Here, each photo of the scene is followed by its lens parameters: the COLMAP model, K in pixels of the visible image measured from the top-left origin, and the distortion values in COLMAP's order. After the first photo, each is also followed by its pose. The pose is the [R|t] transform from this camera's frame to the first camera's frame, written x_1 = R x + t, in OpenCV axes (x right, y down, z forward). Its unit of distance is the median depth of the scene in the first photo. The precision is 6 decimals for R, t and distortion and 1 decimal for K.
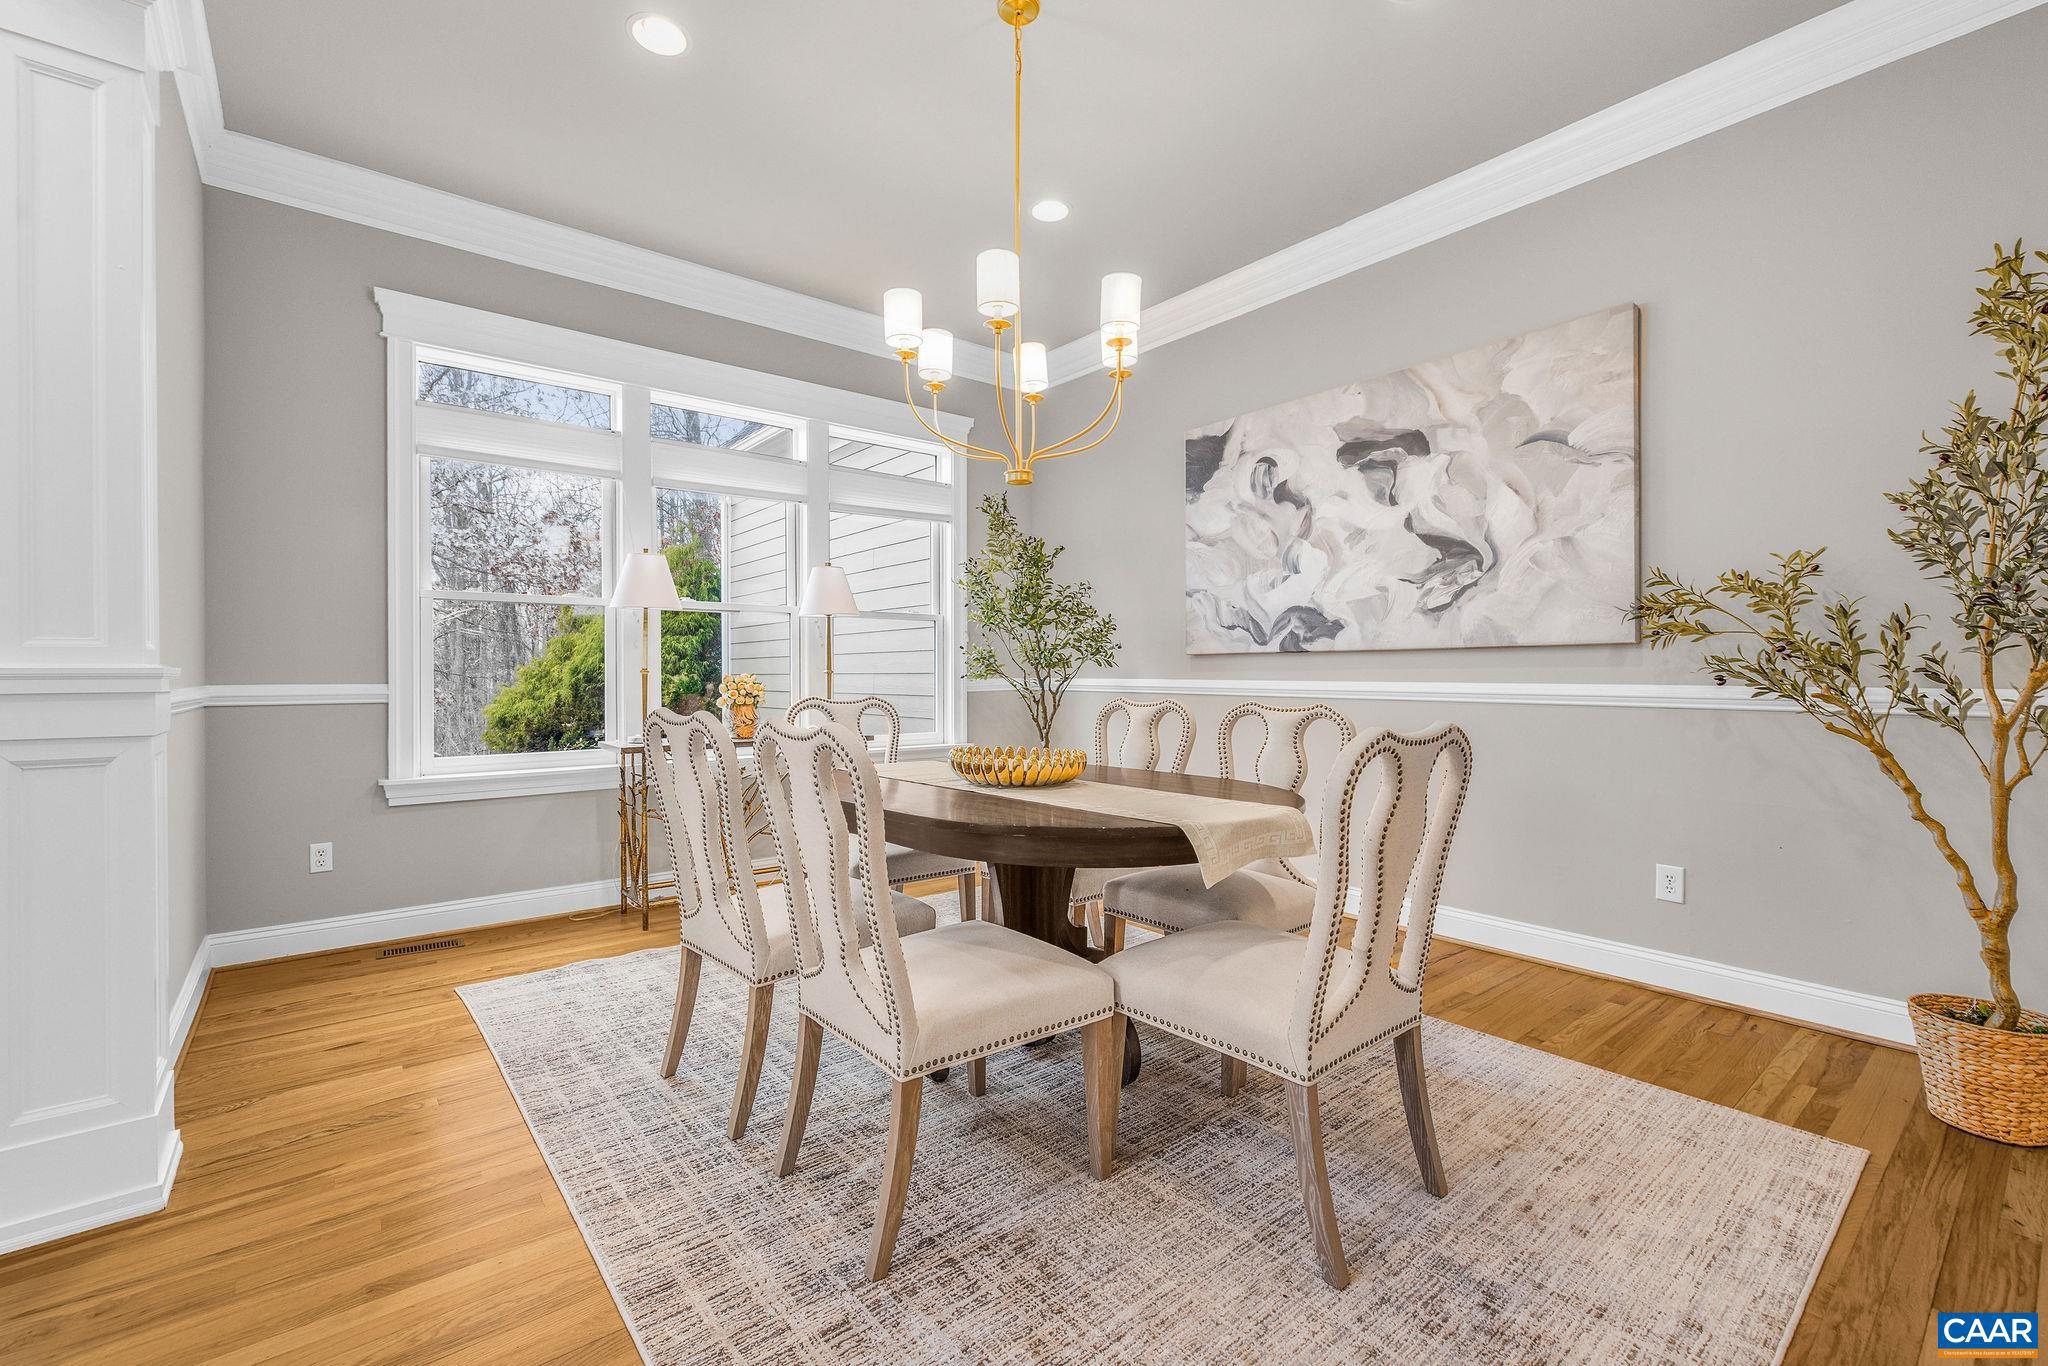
lens RADIAL K [[866.4, 0, 1017.5], [0, 866.4, 675.1], [0, 0, 1]] dist [0.000292, 0.000371]
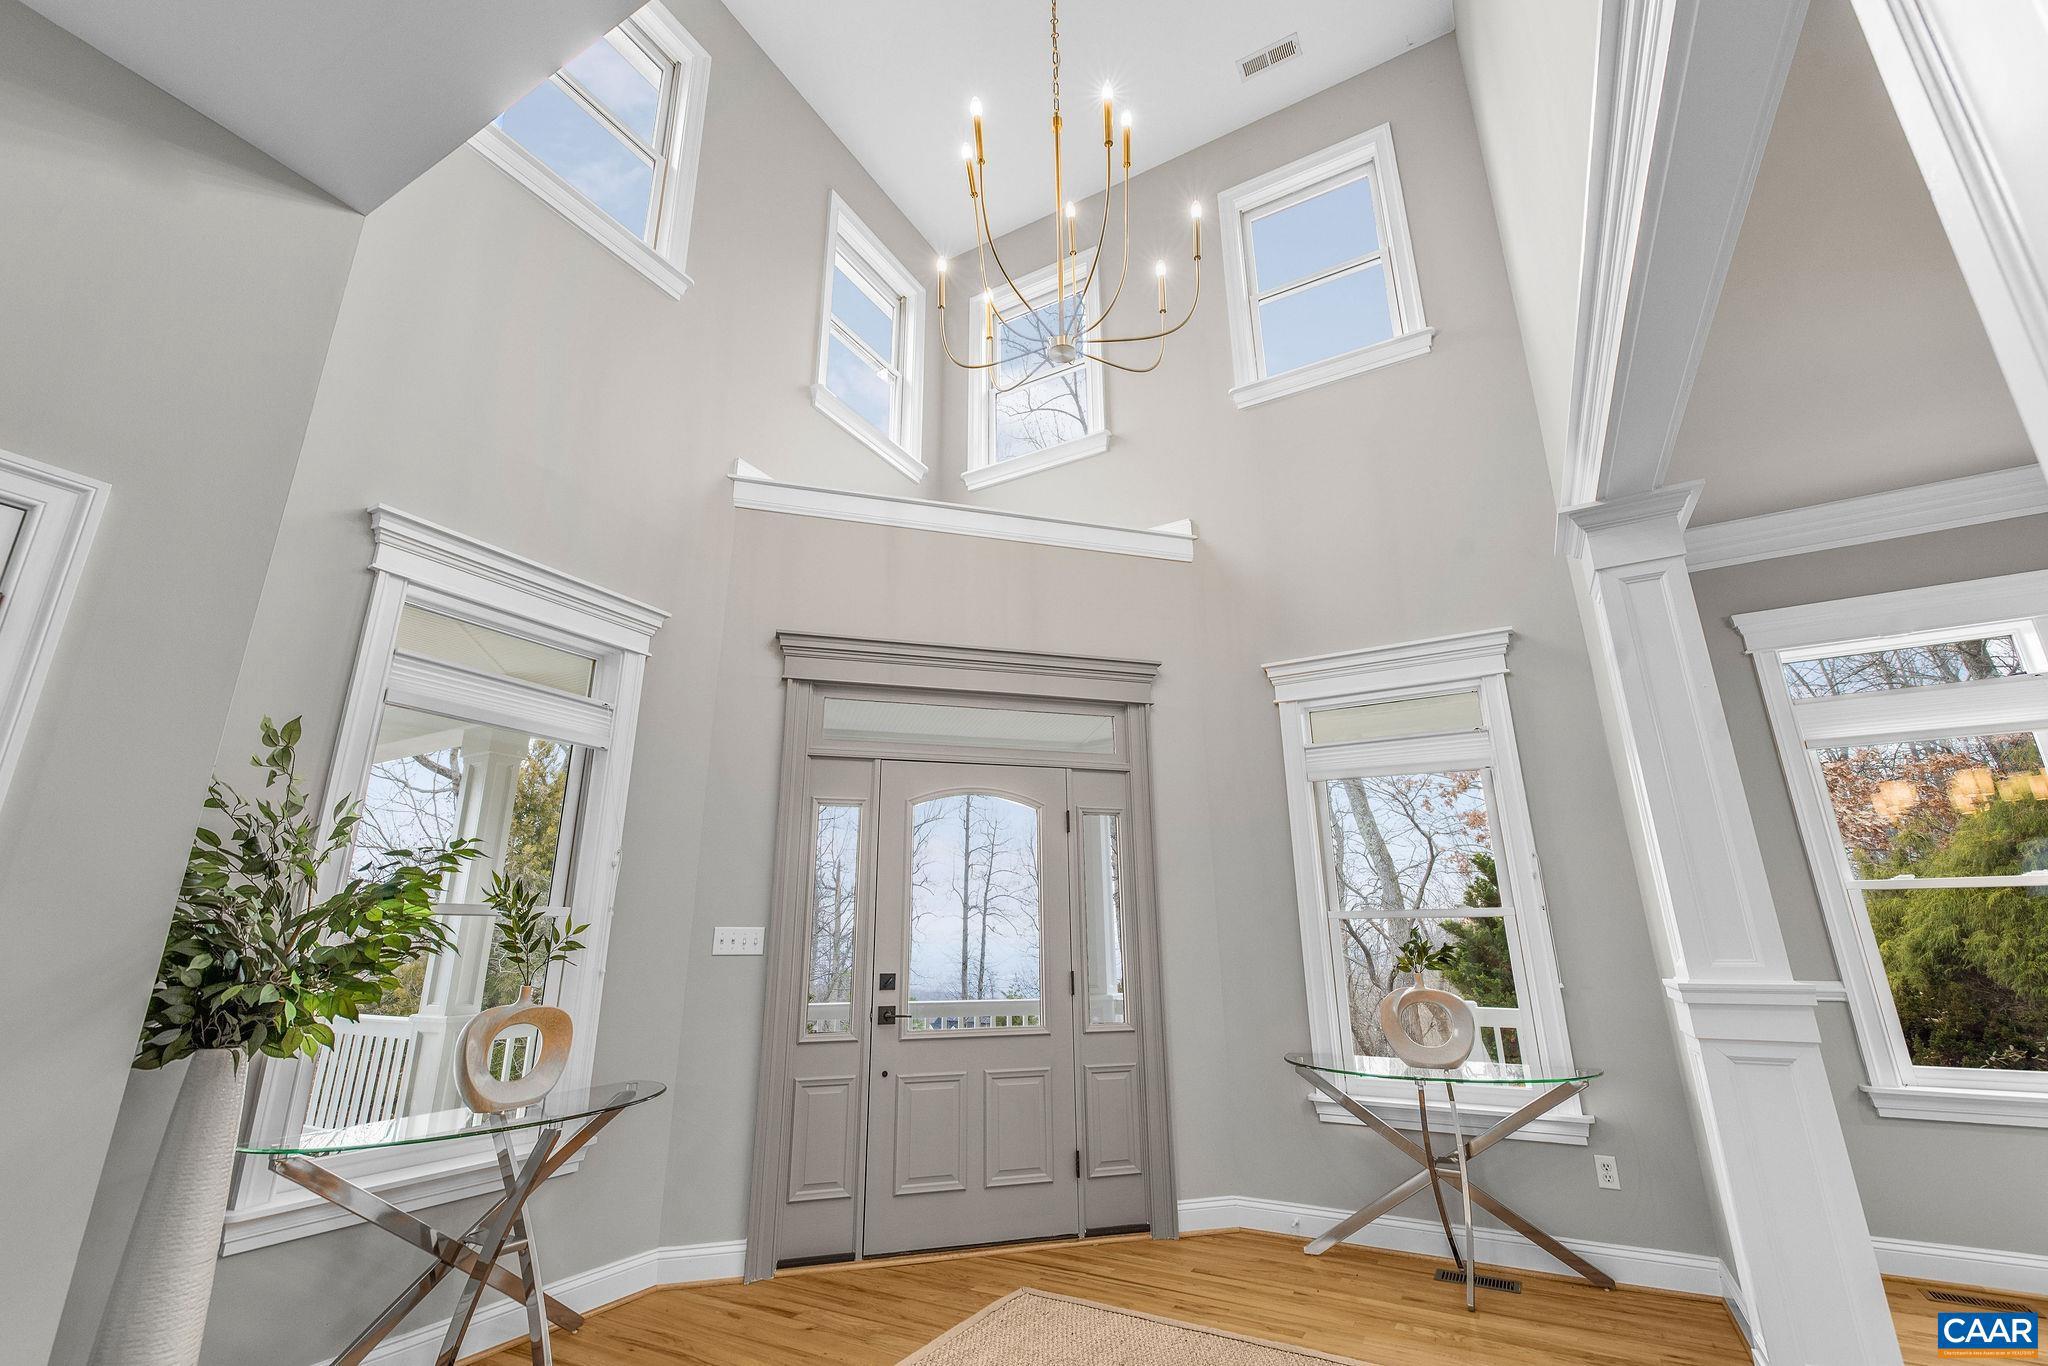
lens RADIAL K [[870.5, 0, 1018.2], [0, 870.5, 672.7], [0, 0, 1]] dist [0.000429, 0.000498]
pose [[0.375898, -0.276933, -0.884313, -0.088888], [0.004437, 0.954827, -0.297129, -0.032974], [0.926650, 0.107767, 0.360146, -0.266475]]
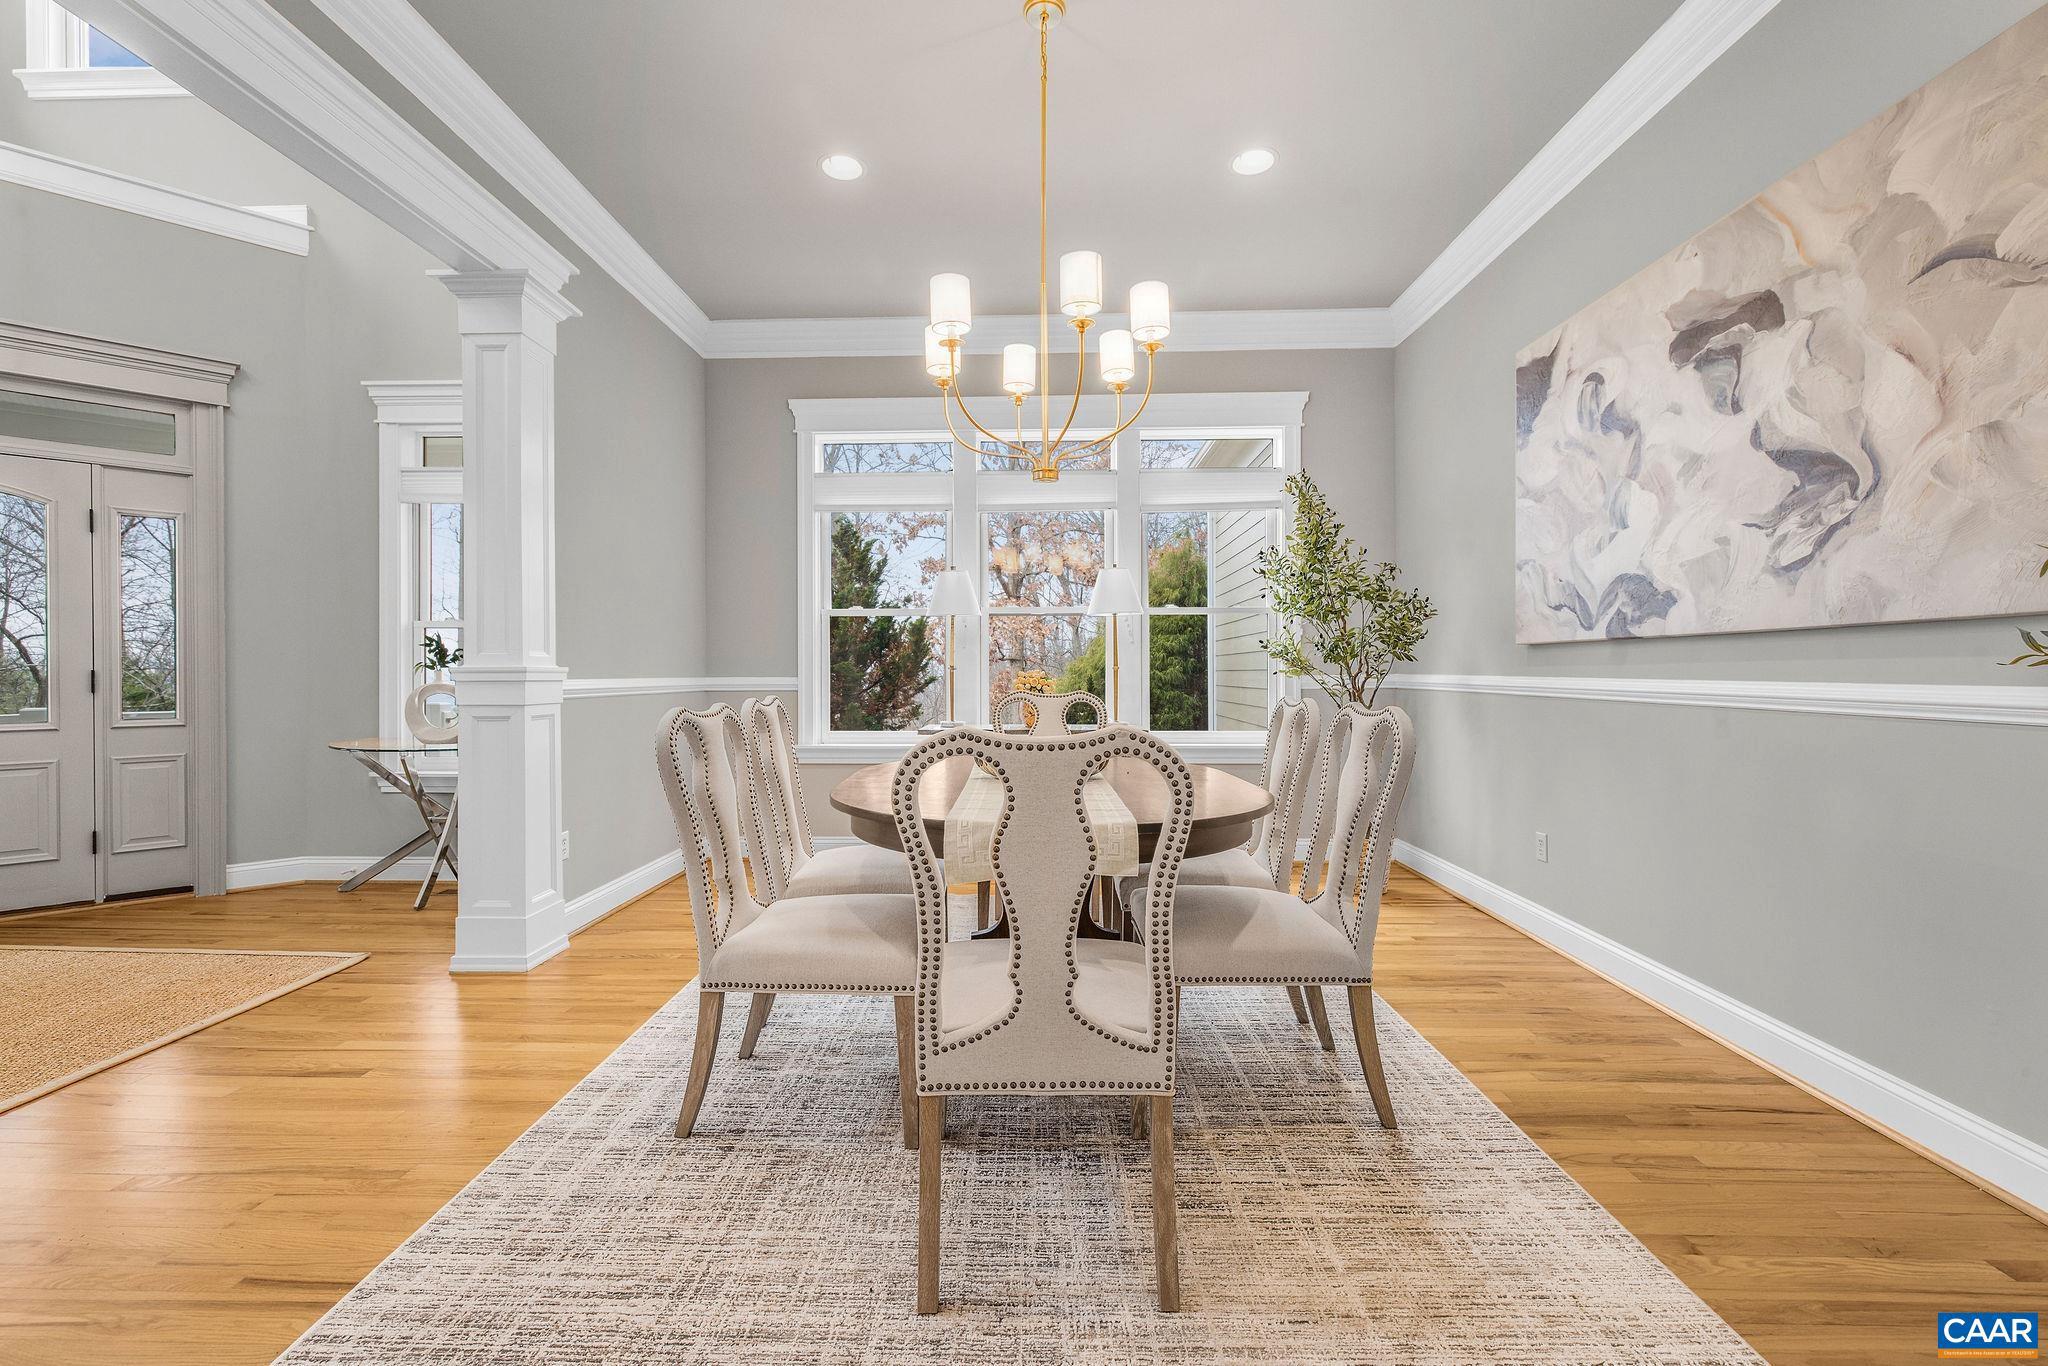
lens RADIAL K [[870.5, 0, 1018.2], [0, 870.5, 672.7], [0, 0, 1]] dist [0.000429, 0.000498]
pose [[0.761835, 0.000988, -0.647770, 0.444171], [0.000018, 0.999999, 0.001546, 0.000671], [0.647771, -0.001190, 0.761834, 0.140794]]
